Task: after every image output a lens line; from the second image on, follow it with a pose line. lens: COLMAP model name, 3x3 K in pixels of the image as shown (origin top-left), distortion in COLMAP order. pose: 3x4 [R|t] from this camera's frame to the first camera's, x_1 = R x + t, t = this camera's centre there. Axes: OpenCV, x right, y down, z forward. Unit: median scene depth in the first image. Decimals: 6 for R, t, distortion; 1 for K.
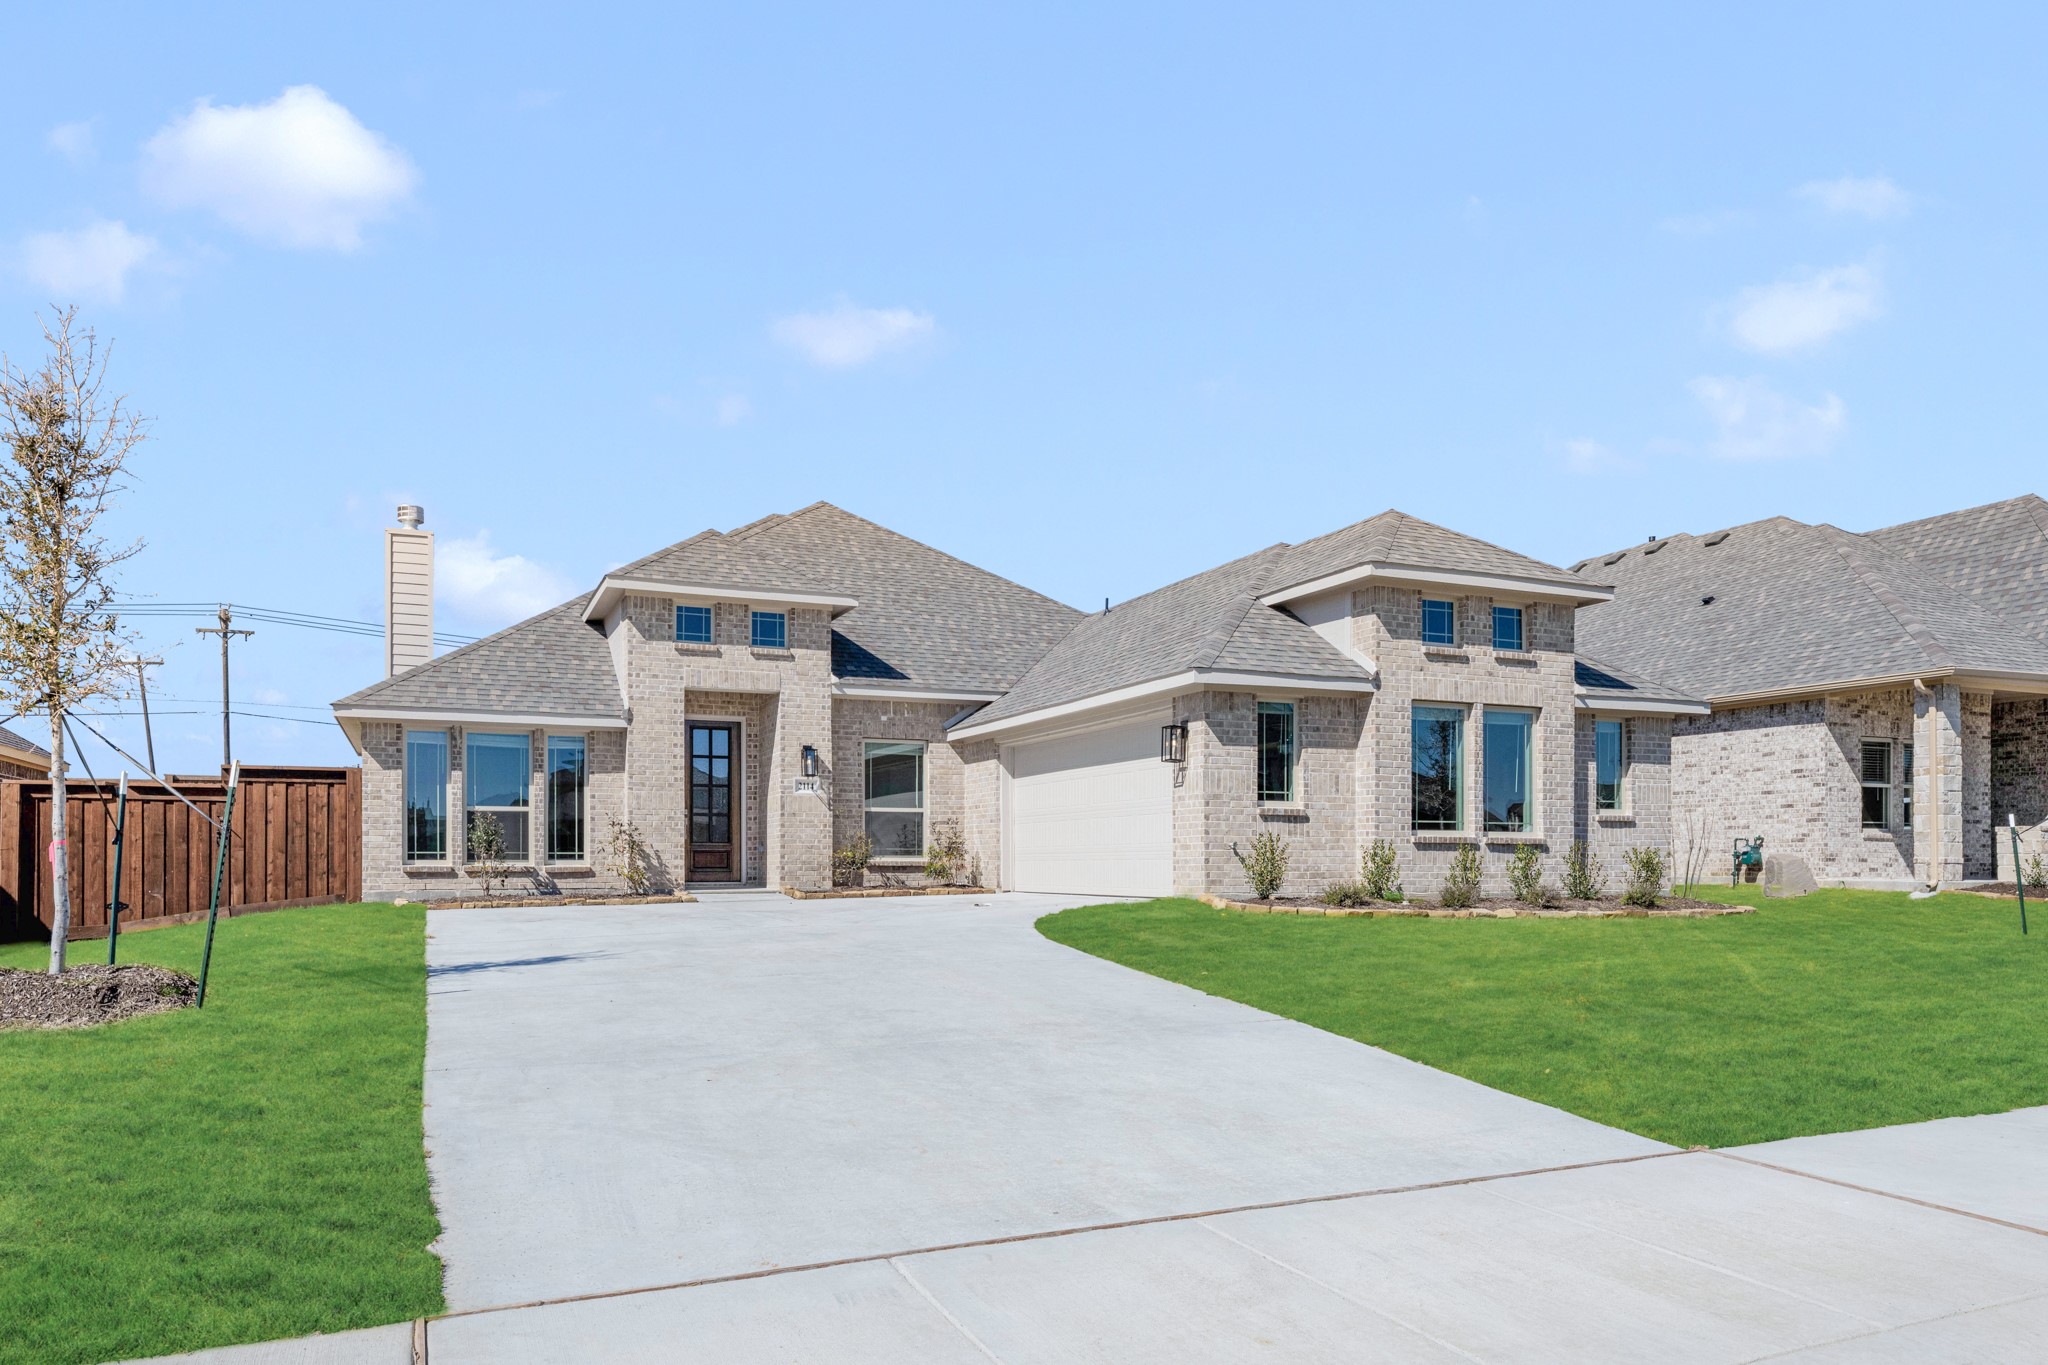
lens RADIAL K [[1014.2, 0, 1031.3], [0, 1014.2, 700.7], [0, 0, 1]] dist [0.004088, -0.000039]
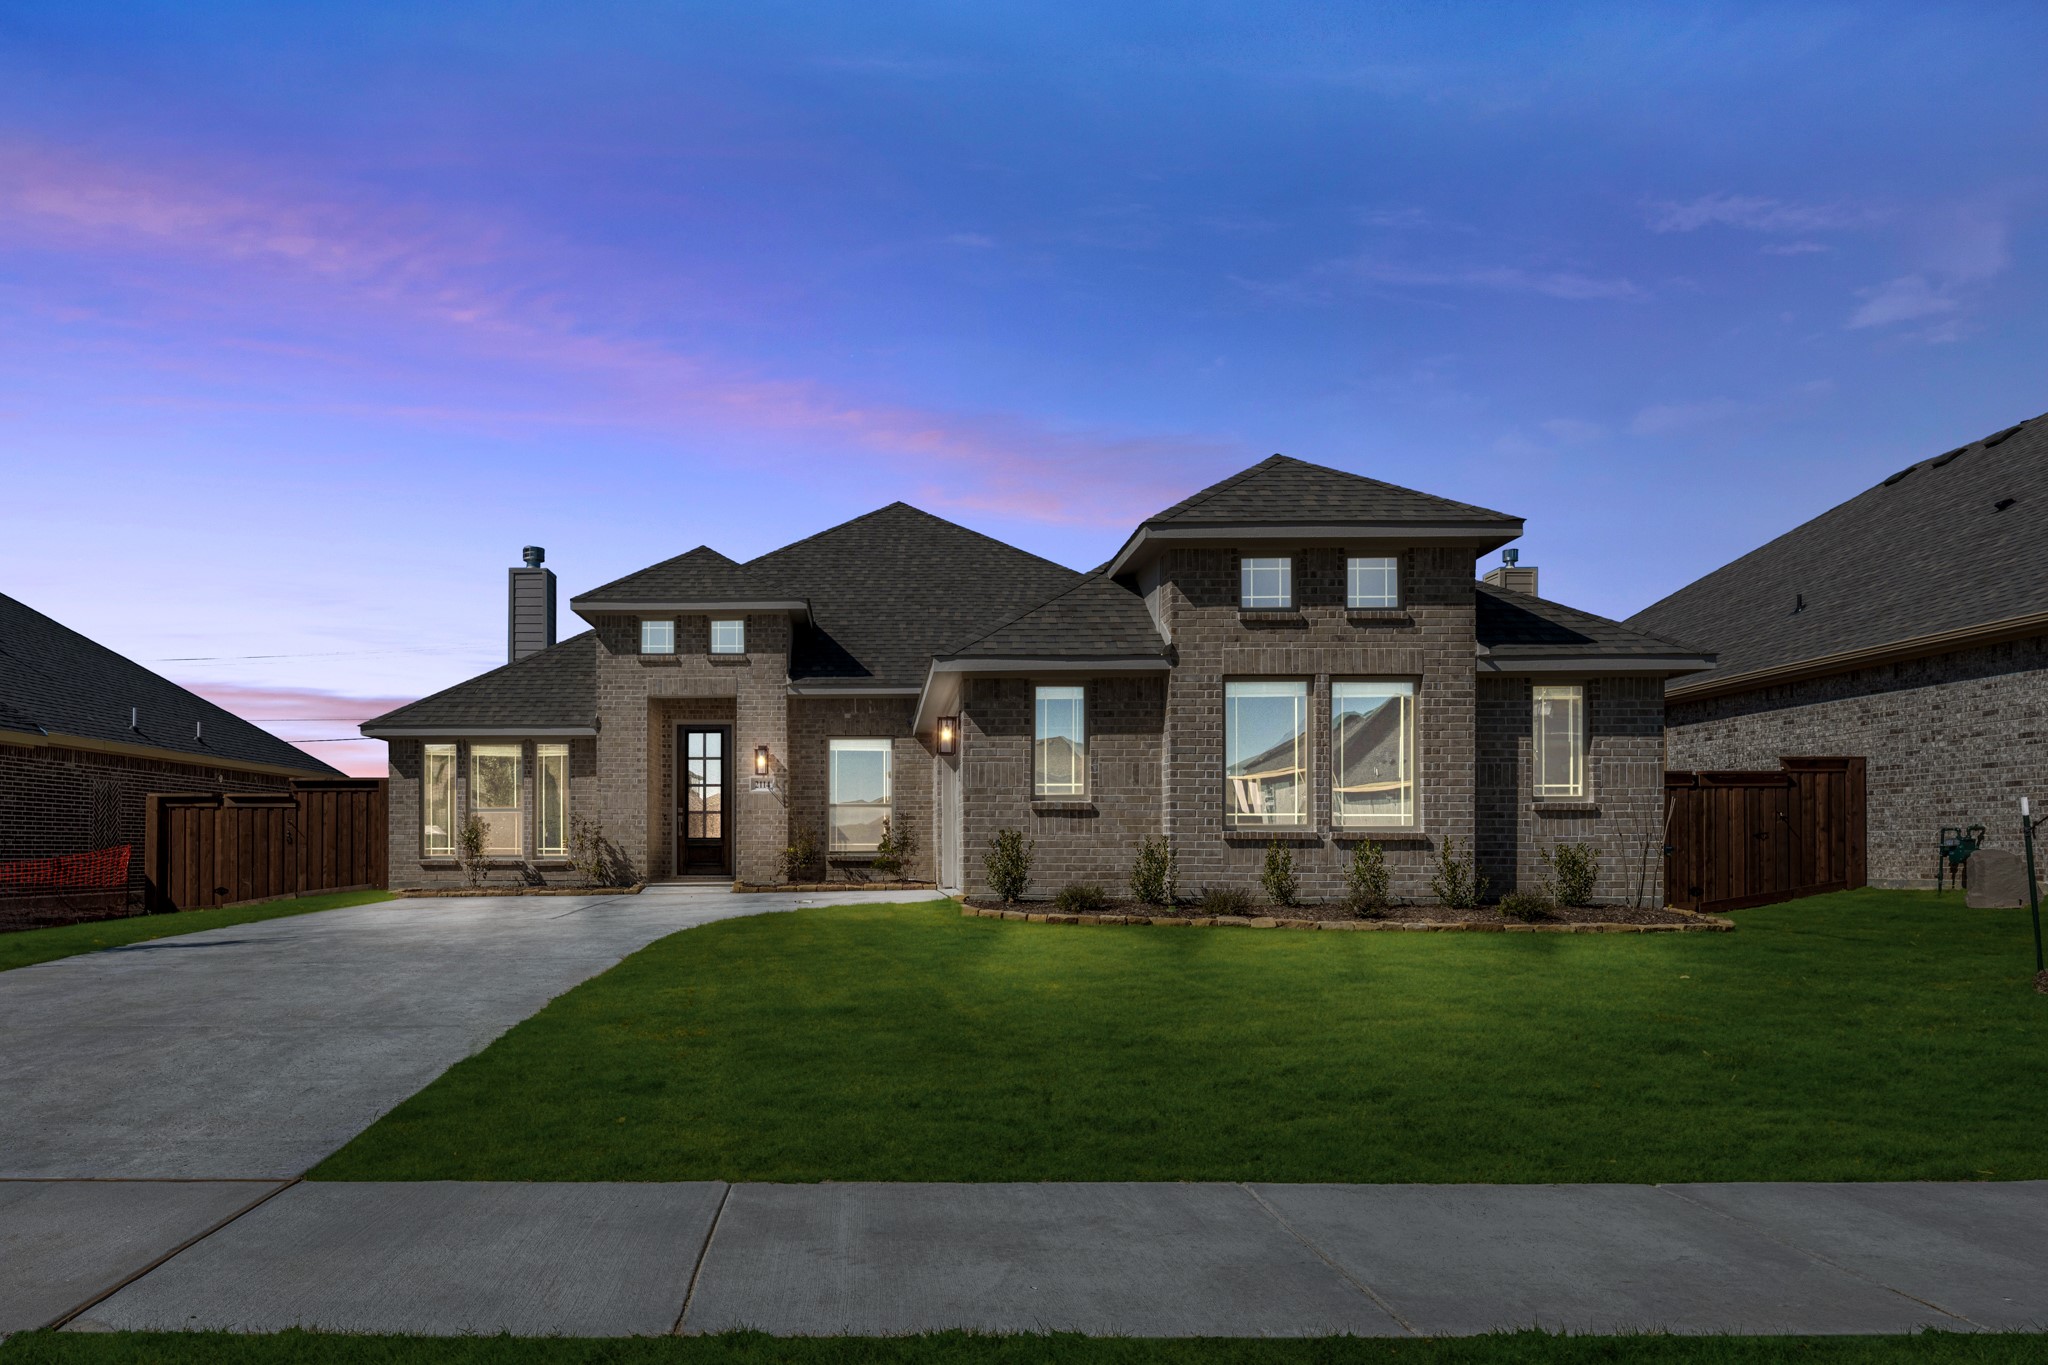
lens RADIAL K [[1014.2, 0, 1026.5], [0, 1014.2, 665.6], [0, 0, 1]] dist [0.004088, -0.000039]
pose [[0.945116, -0.057064, -0.321714, 0.445132], [0.050313, 0.998305, -0.029268, 0.007356], [0.322839, 0.011475, 0.946384, 0.108322]]
